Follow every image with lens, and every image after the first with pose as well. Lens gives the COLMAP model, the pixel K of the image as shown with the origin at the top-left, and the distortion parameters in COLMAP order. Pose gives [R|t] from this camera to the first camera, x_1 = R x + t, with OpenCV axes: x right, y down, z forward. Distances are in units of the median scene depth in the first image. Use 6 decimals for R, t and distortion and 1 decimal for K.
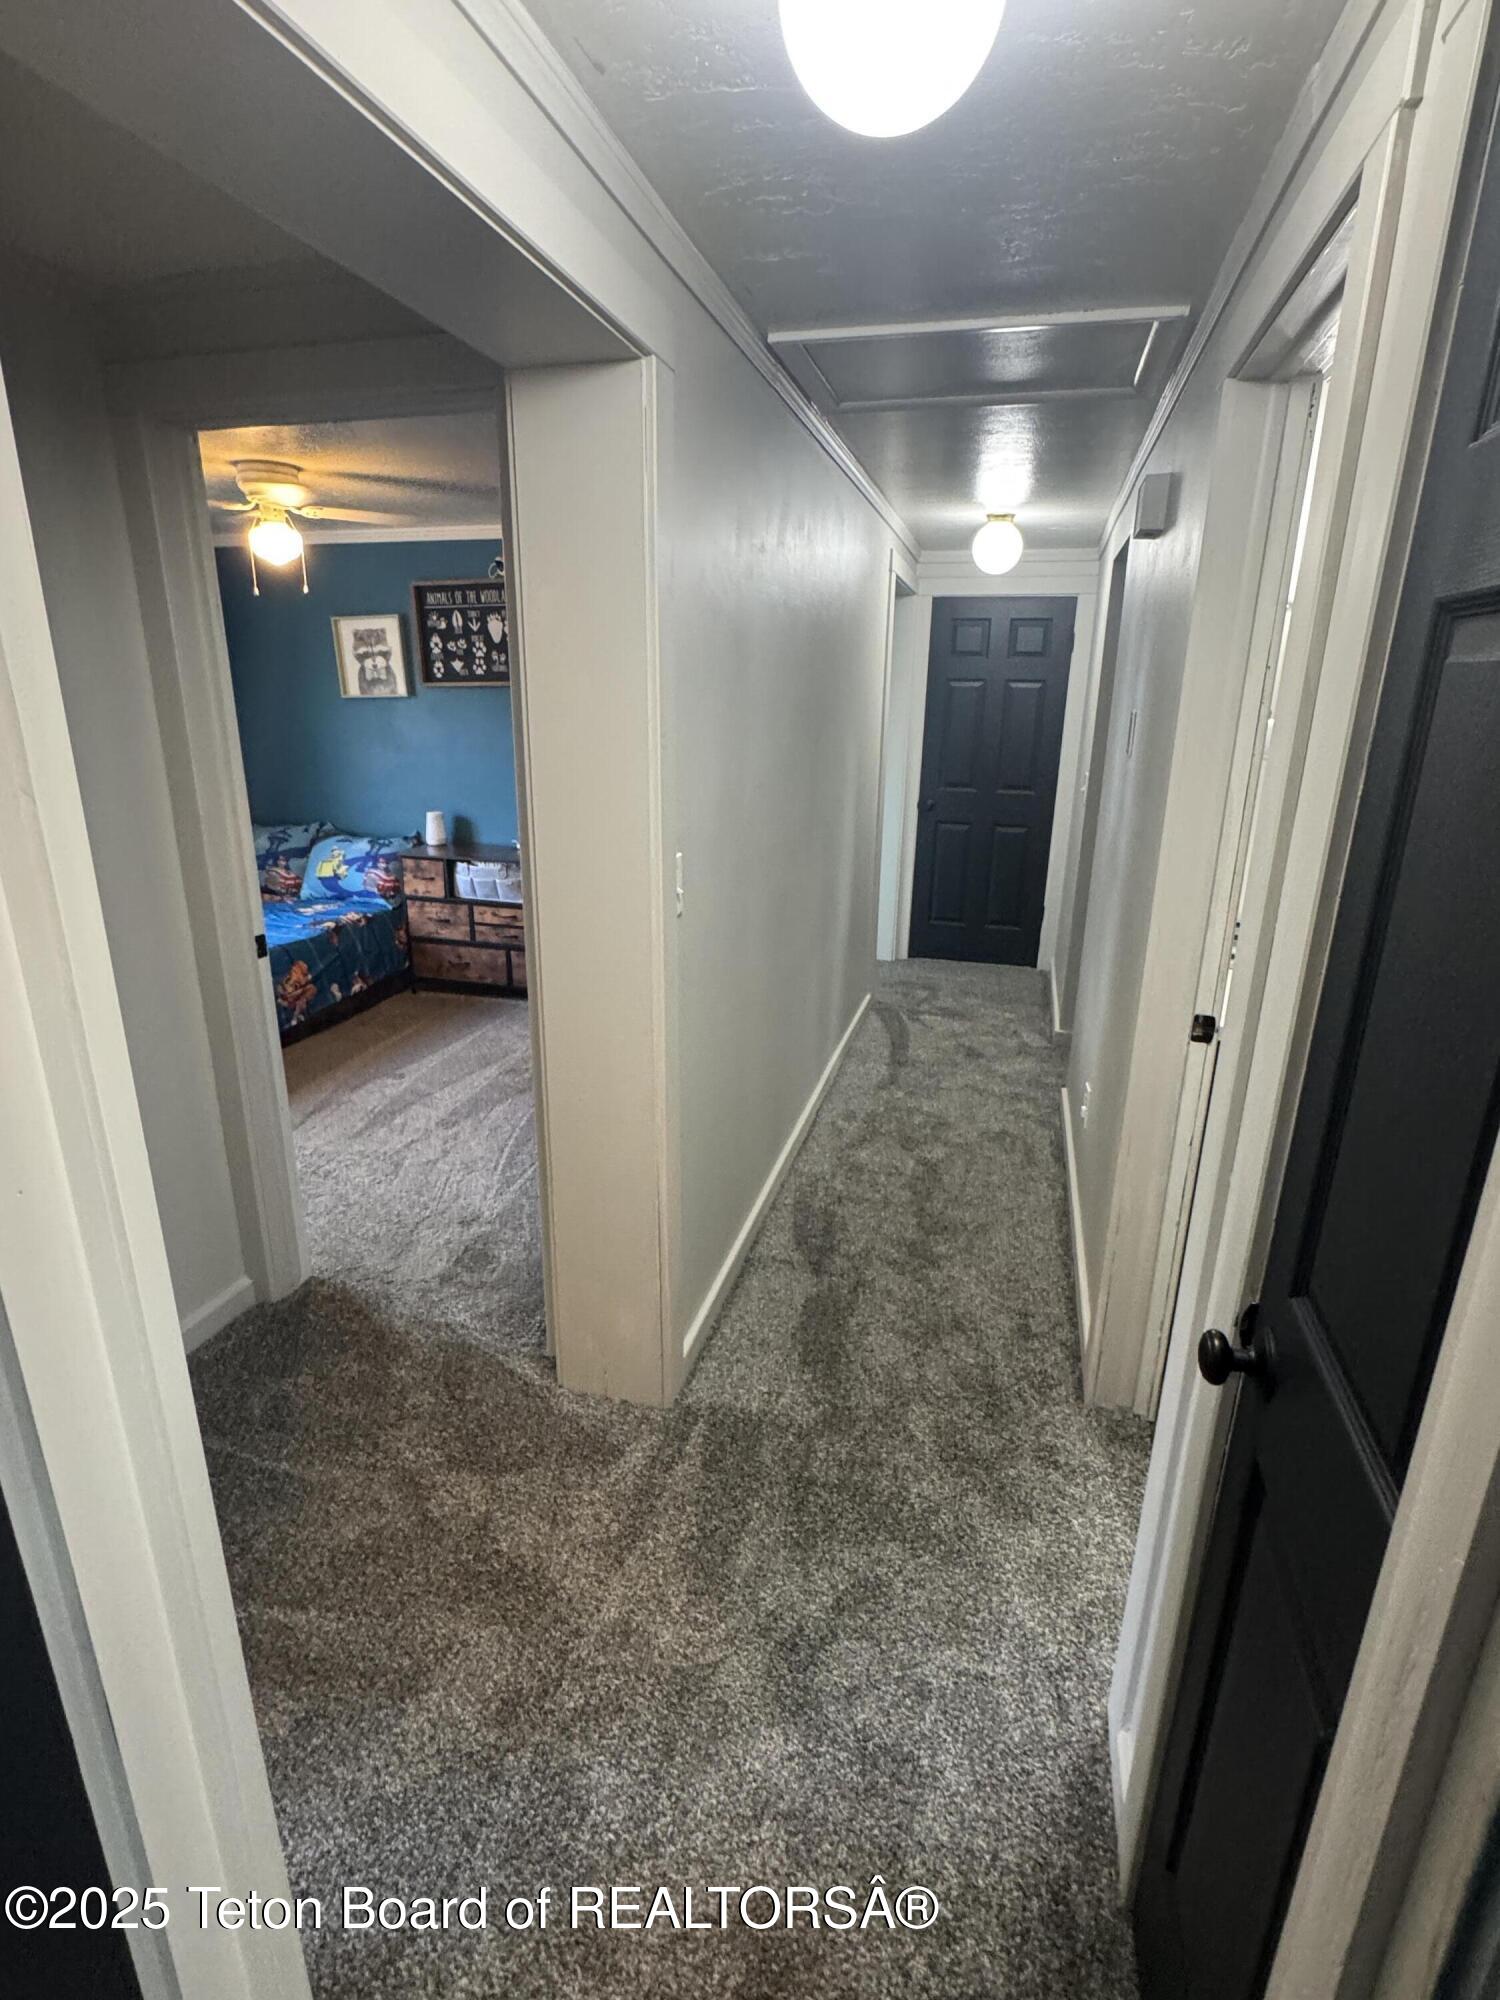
lens RADIAL K [[980.6, 0, 741.4], [0, 980.6, 1013.3], [0, 0, 1]] dist [0.001990, -0.000252]
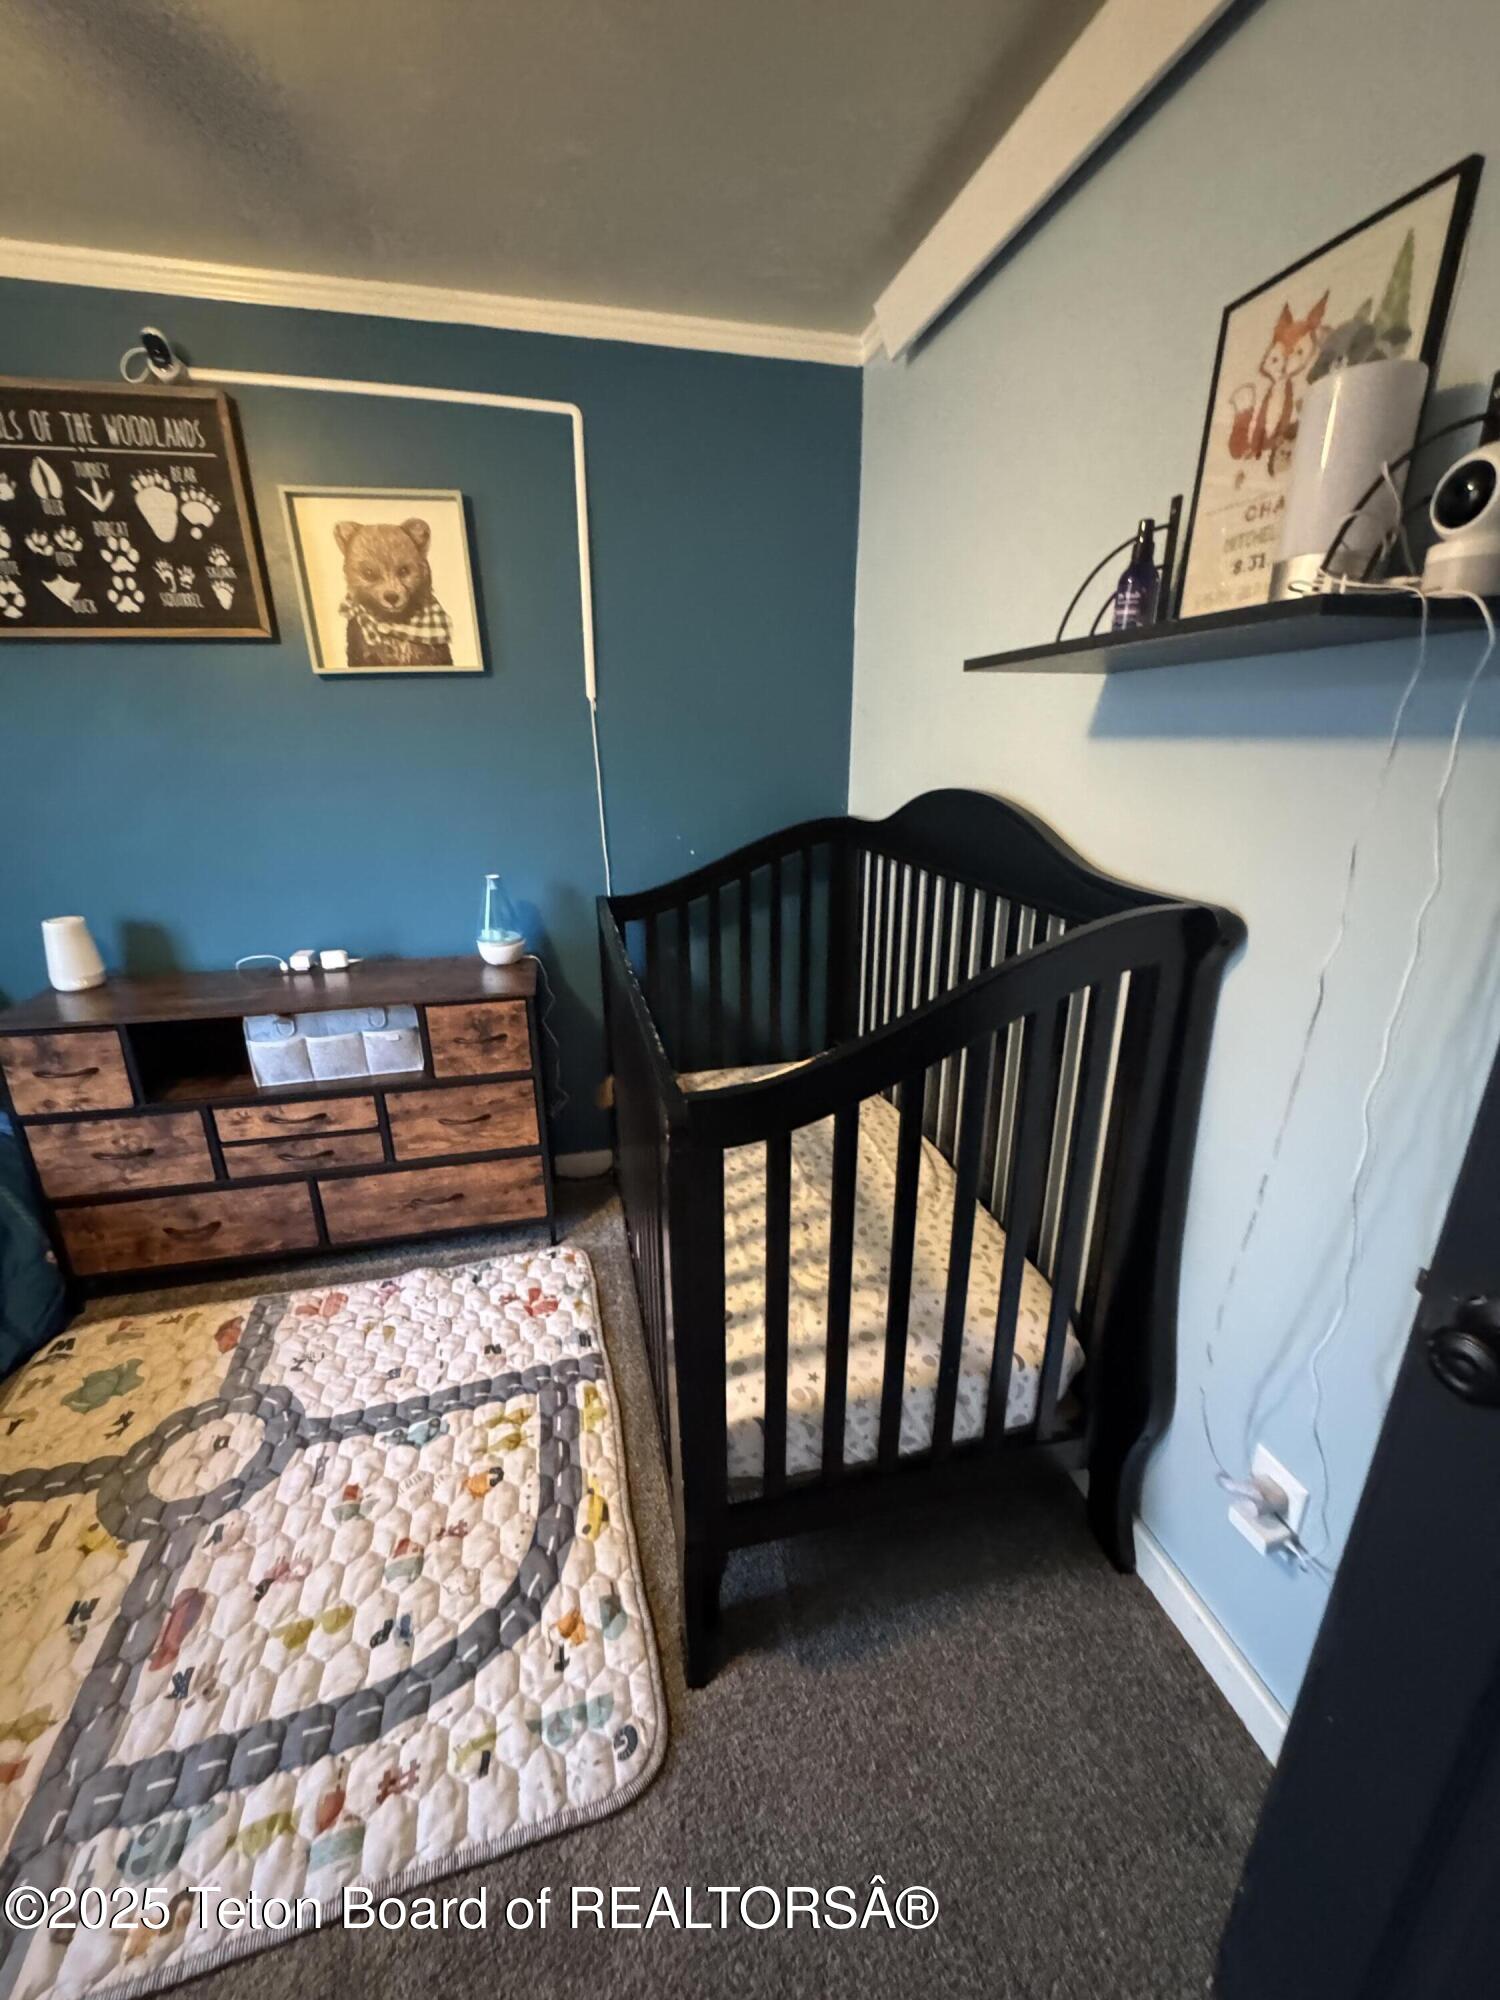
lens RADIAL K [[805.1, 0, 756.3], [0, 805.1, 997.5], [0, 0, 1]] dist [-0.005593, 0.000890]
pose [[0.875951, -0.169977, 0.451461, -0.209063], [0.164657, 0.985012, 0.051385, -0.138673], [-0.453428, 0.029326, 0.890810, 0.536825]]
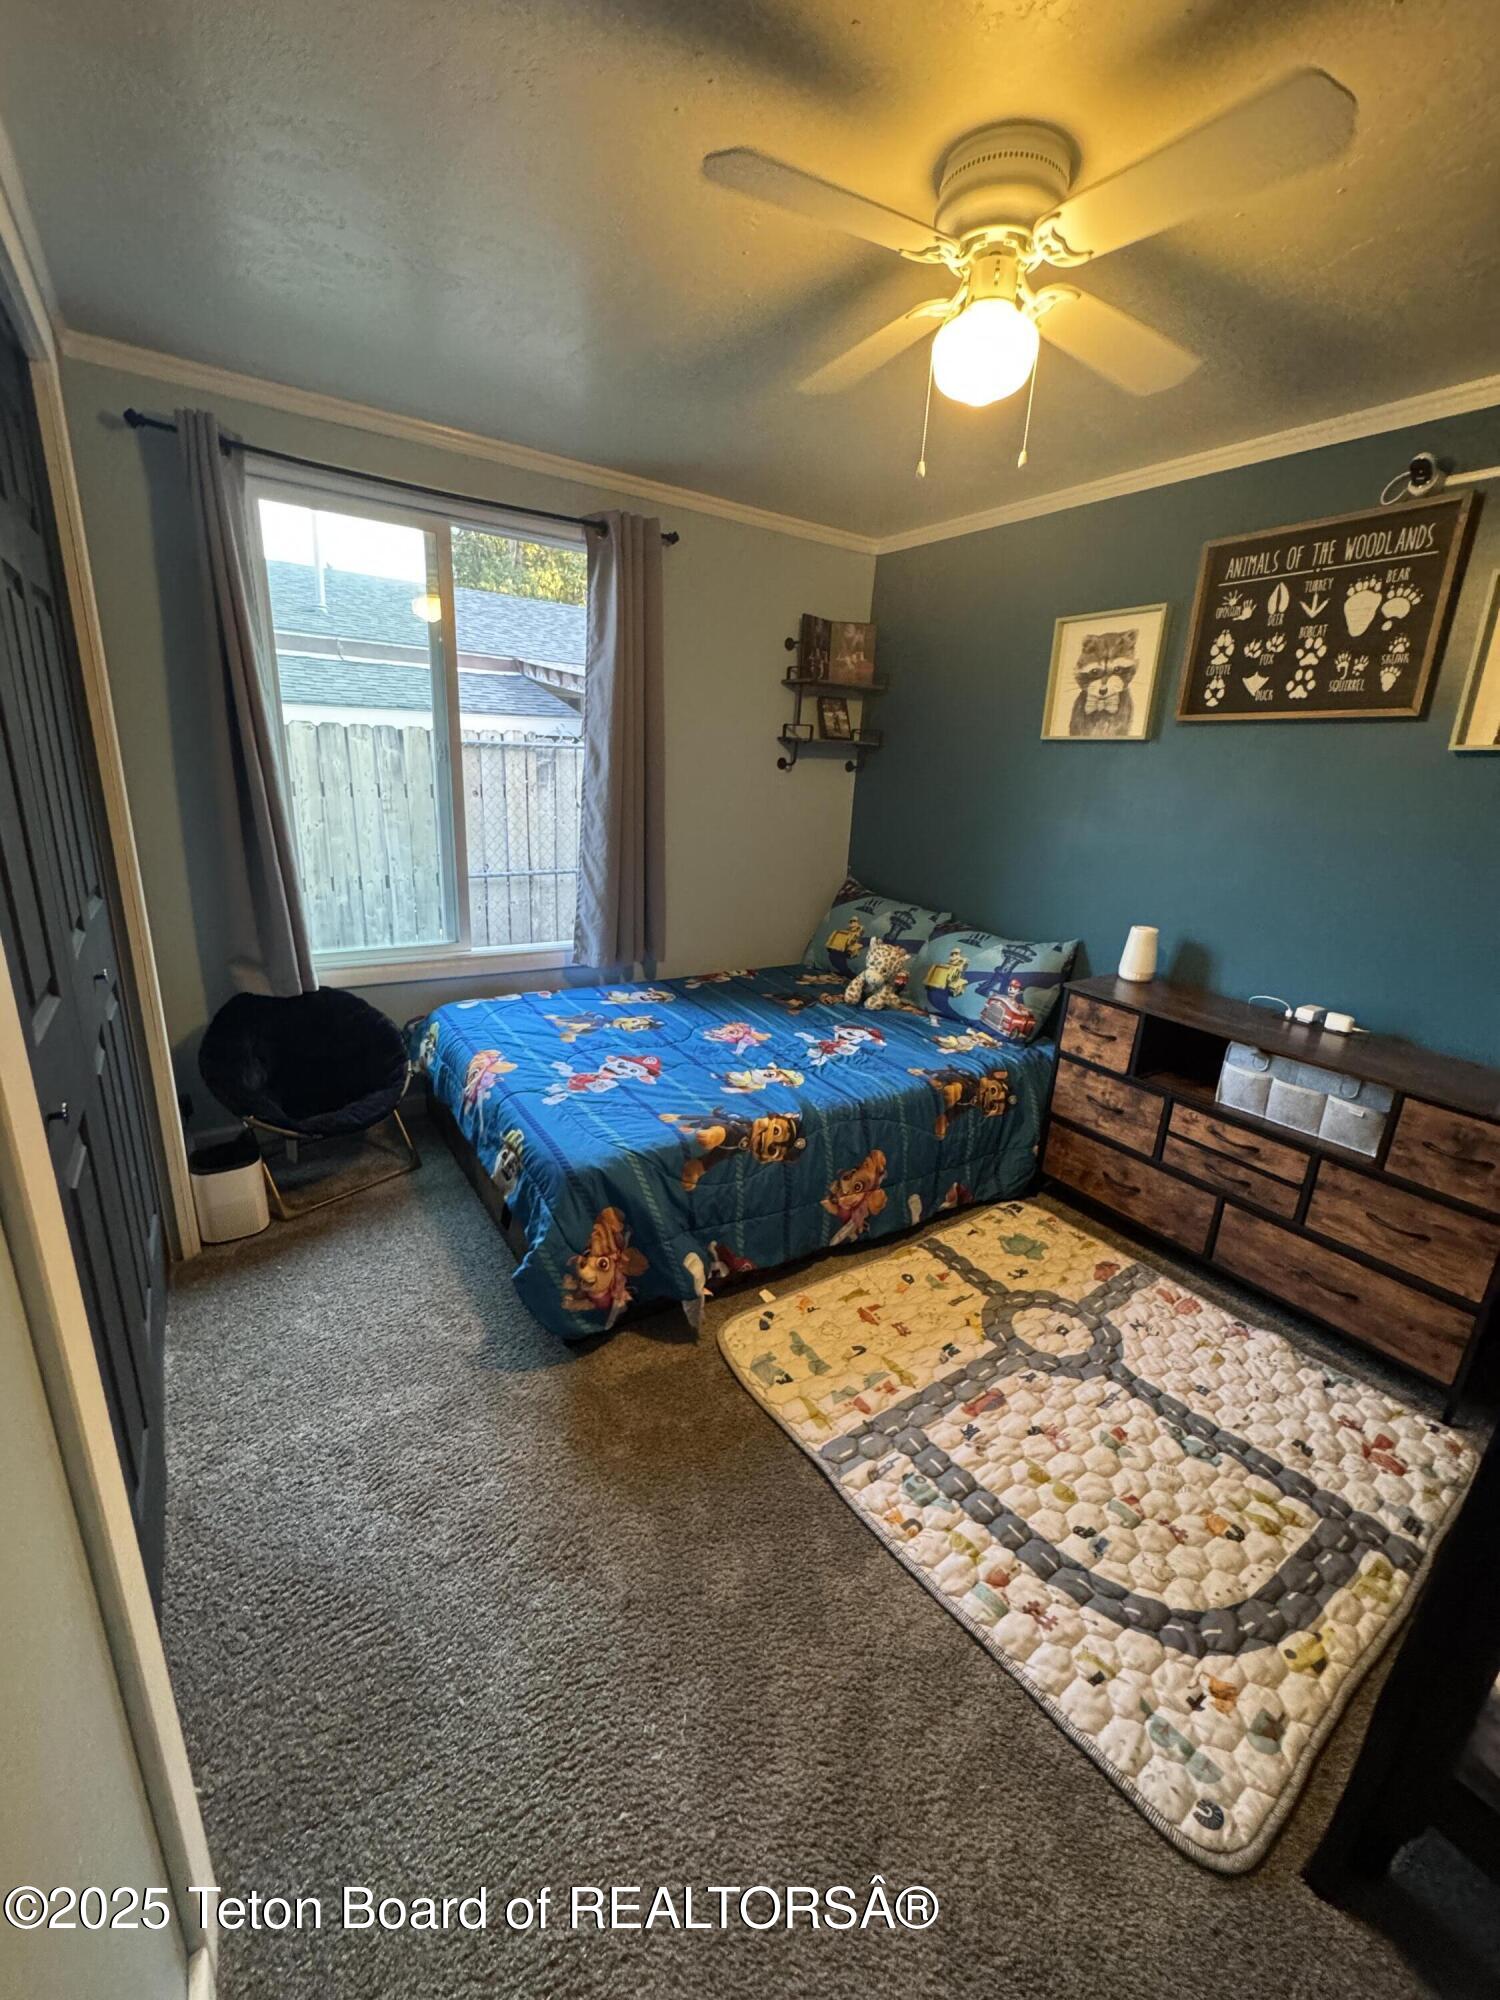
lens RADIAL K [[805.1, 0, 747.7], [0, 805.1, 1000.8], [0, 0, 1]] dist [-0.005593, 0.000890]
pose [[0.751687, 0.213152, -0.624126, -0.180962], [-0.237962, 0.970243, 0.044761, -0.128089], [0.615094, 0.114872, 0.780041, 0.479062]]
